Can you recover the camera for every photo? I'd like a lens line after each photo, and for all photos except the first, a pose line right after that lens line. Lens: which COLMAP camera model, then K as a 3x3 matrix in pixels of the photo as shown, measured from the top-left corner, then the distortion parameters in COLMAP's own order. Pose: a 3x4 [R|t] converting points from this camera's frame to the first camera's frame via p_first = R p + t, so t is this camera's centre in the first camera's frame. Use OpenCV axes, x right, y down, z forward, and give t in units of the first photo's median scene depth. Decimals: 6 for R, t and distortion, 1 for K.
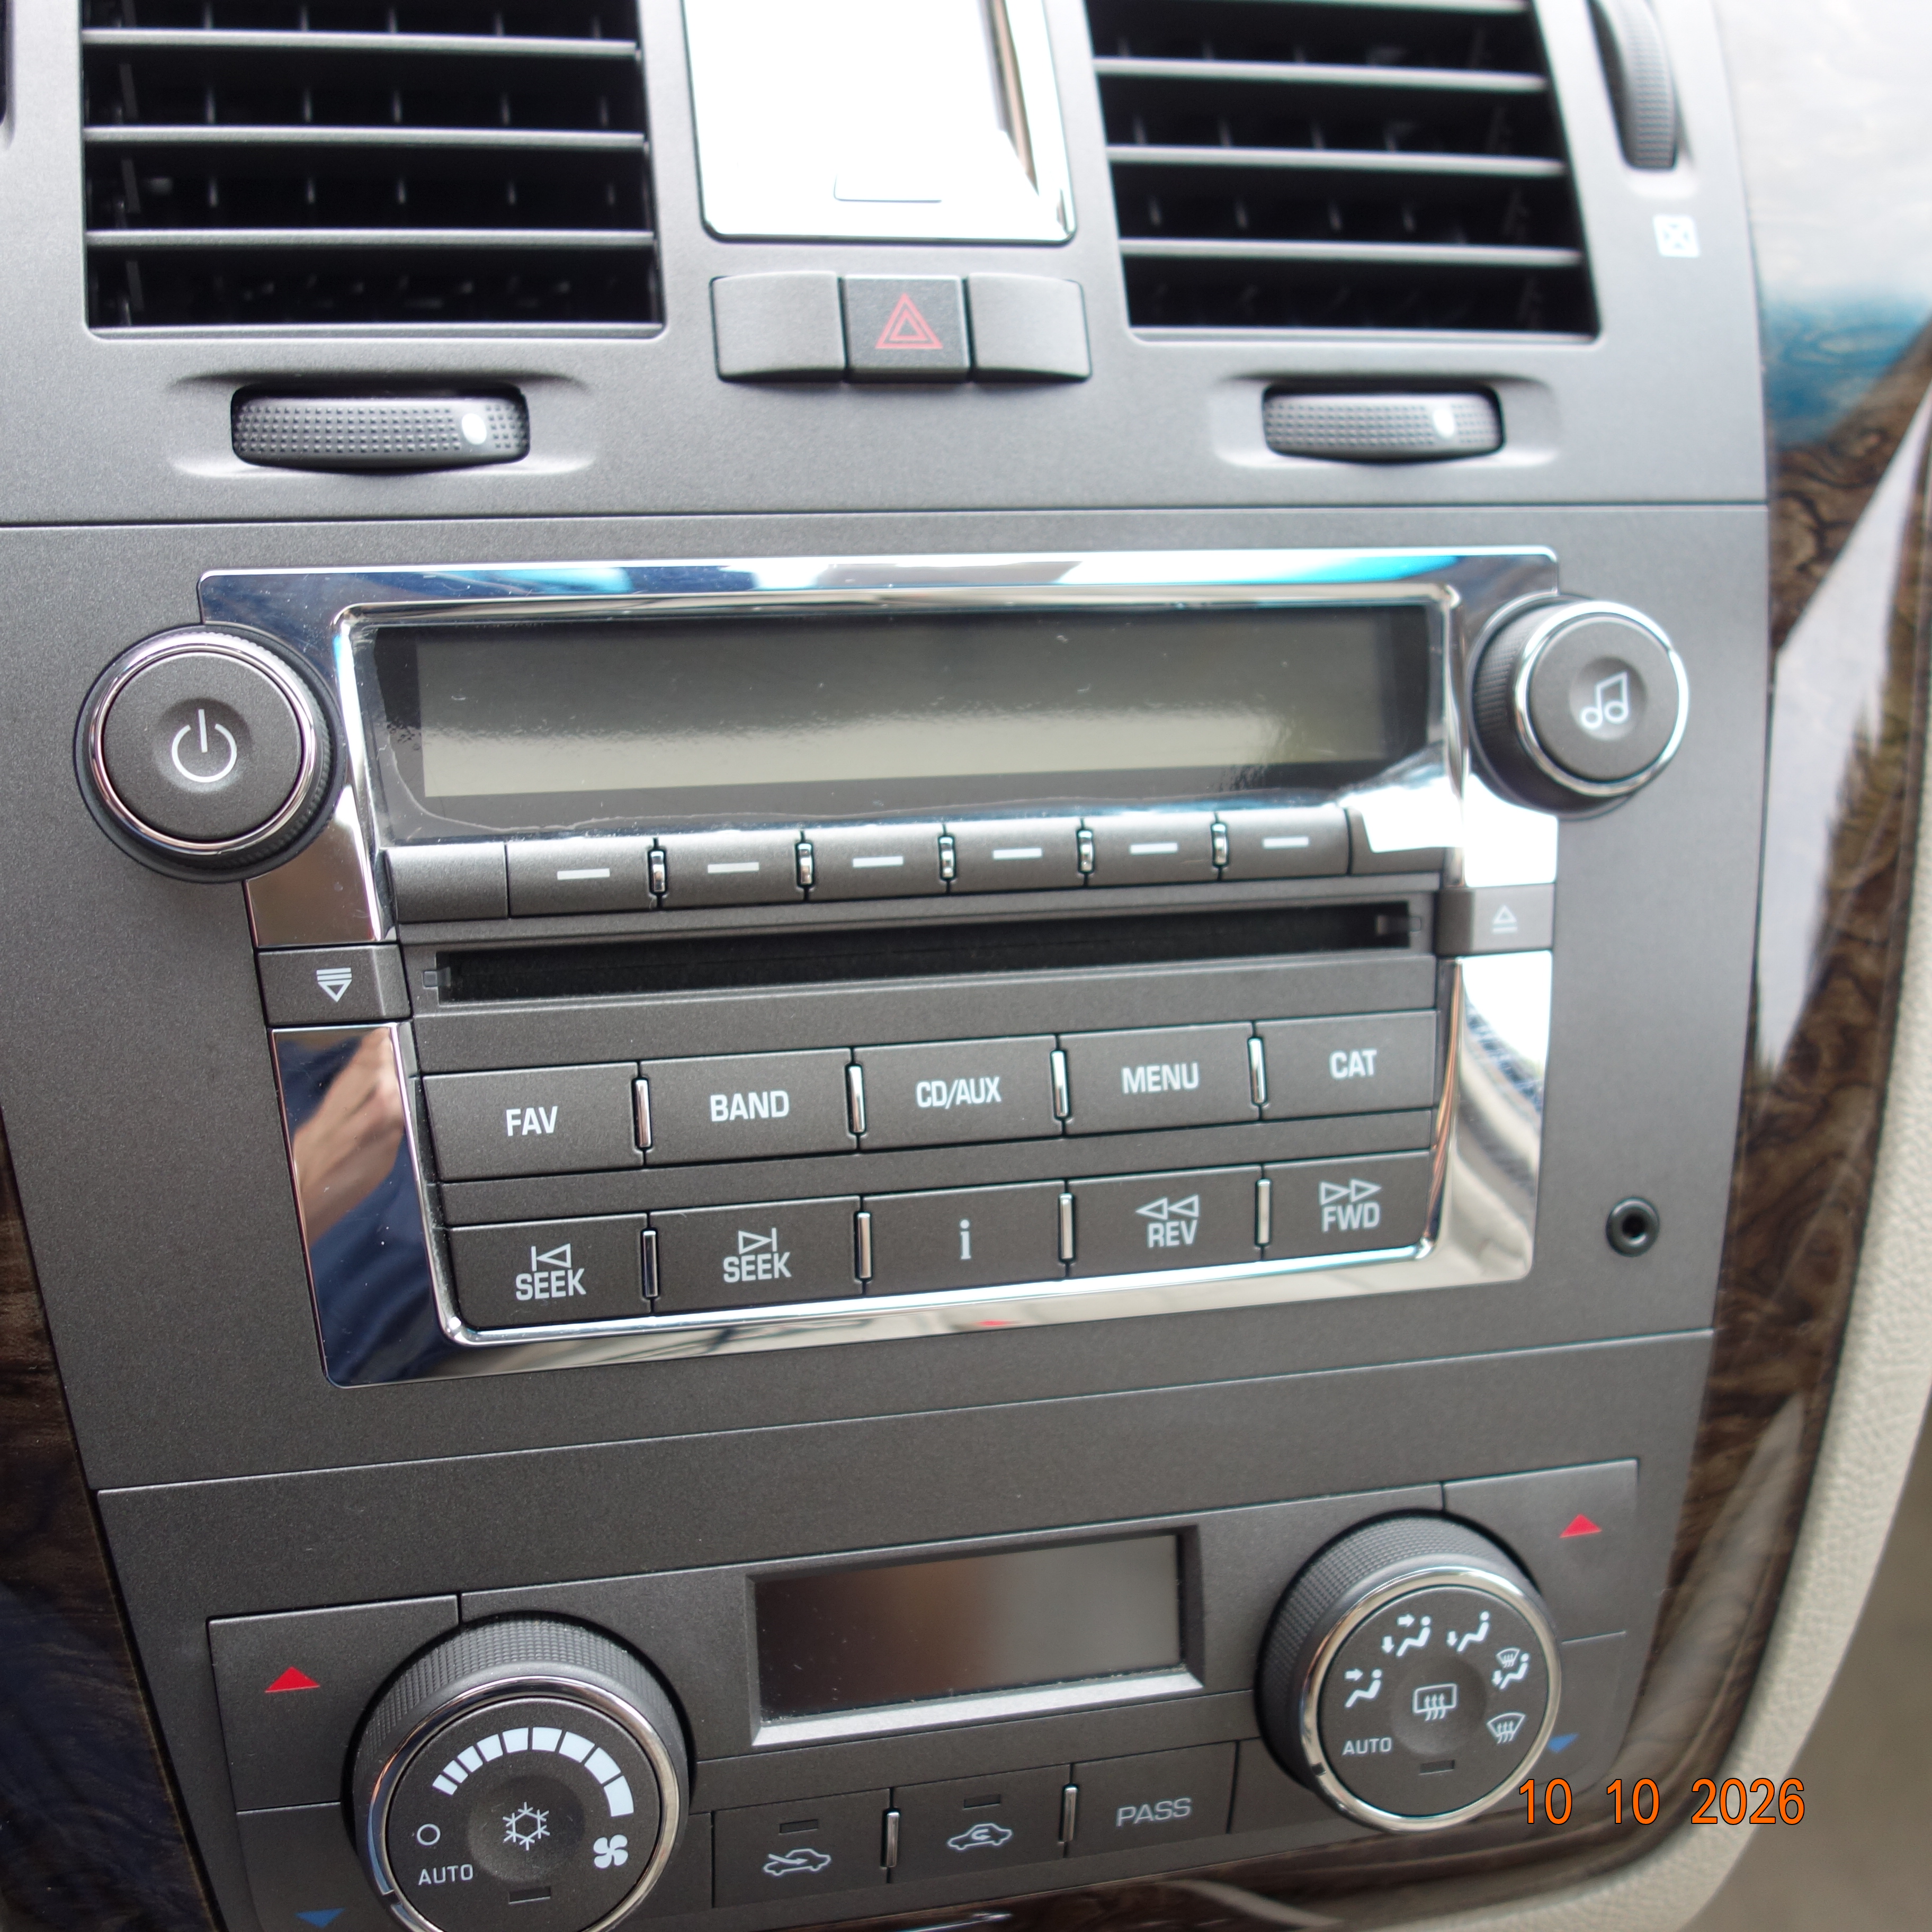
lens RADIAL K [[2300.0, 0, 975.9], [0, 2300.0, 965.3], [0, 0, 1]] dist [0.006759, 0.000000]
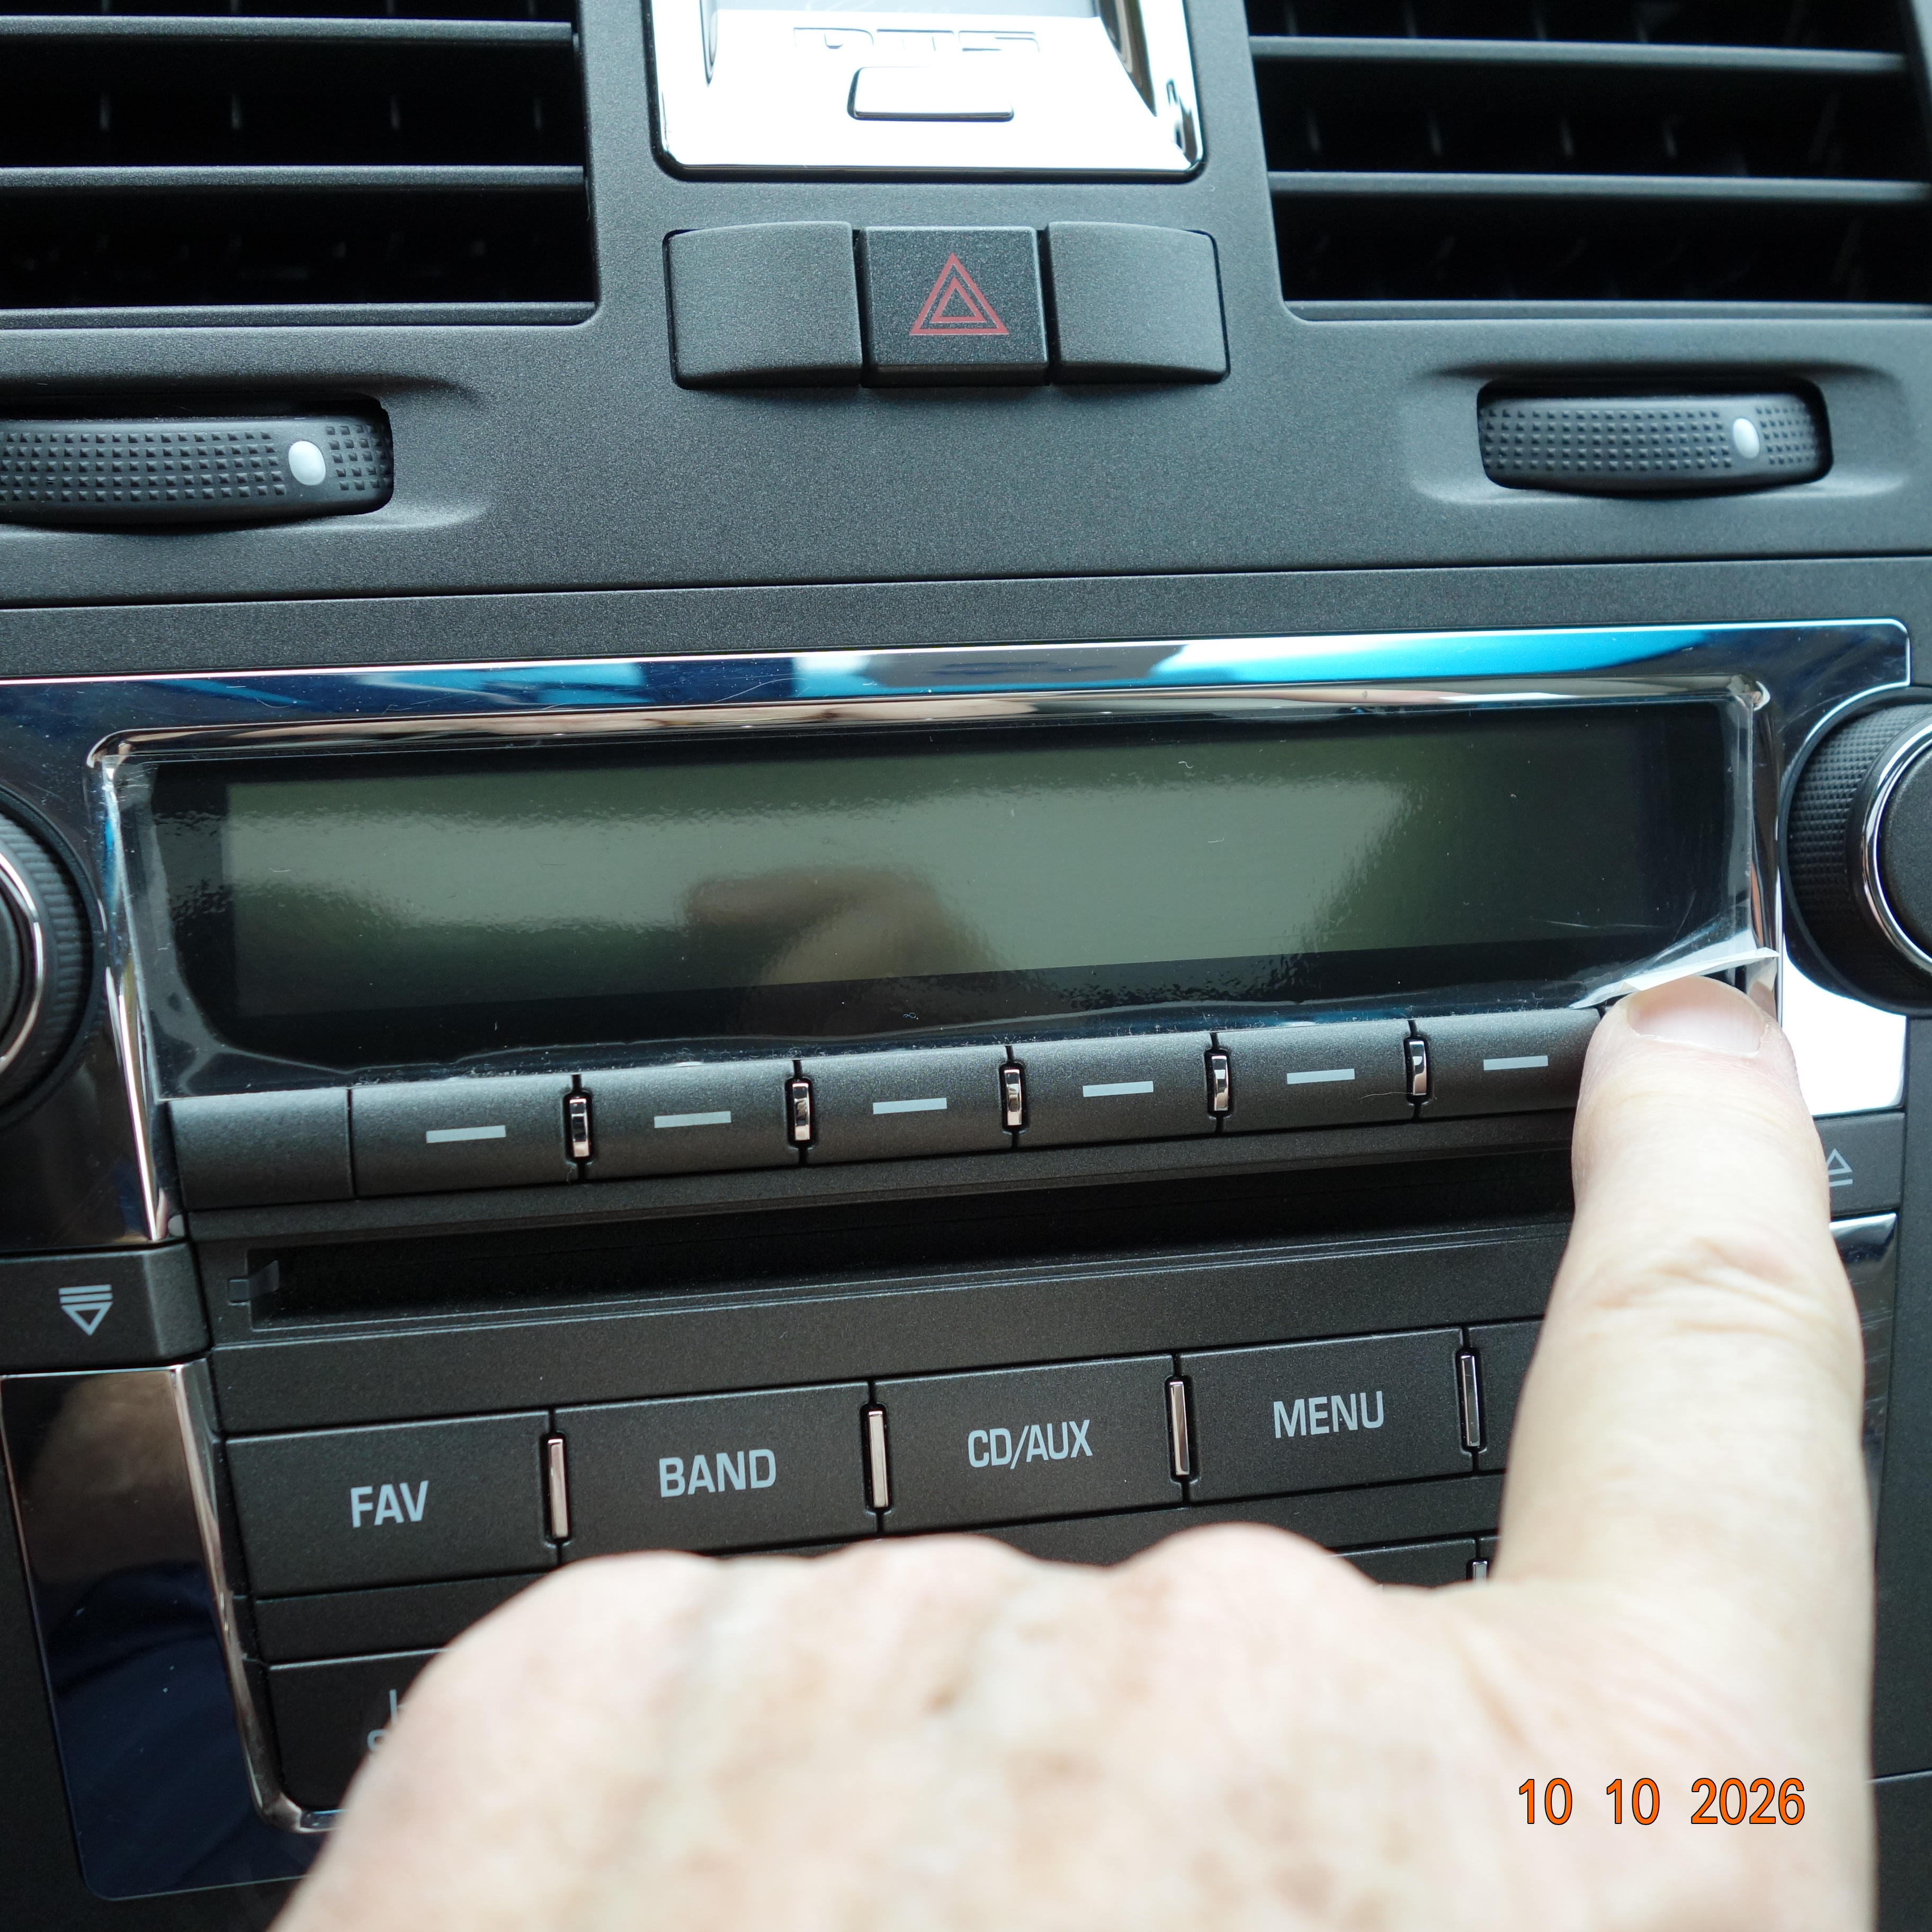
lens RADIAL K [[2300.0, 0, 962.3], [0, 2300.0, 972.6], [0, 0, 1]] dist [0.006759, 0.000000]
pose [[0.999138, 0.003068, -0.041395, 0.000263], [-0.002308, 0.999828, 0.018410, -0.094871], [0.041445, -0.018299, 0.998973, 0.327582]]
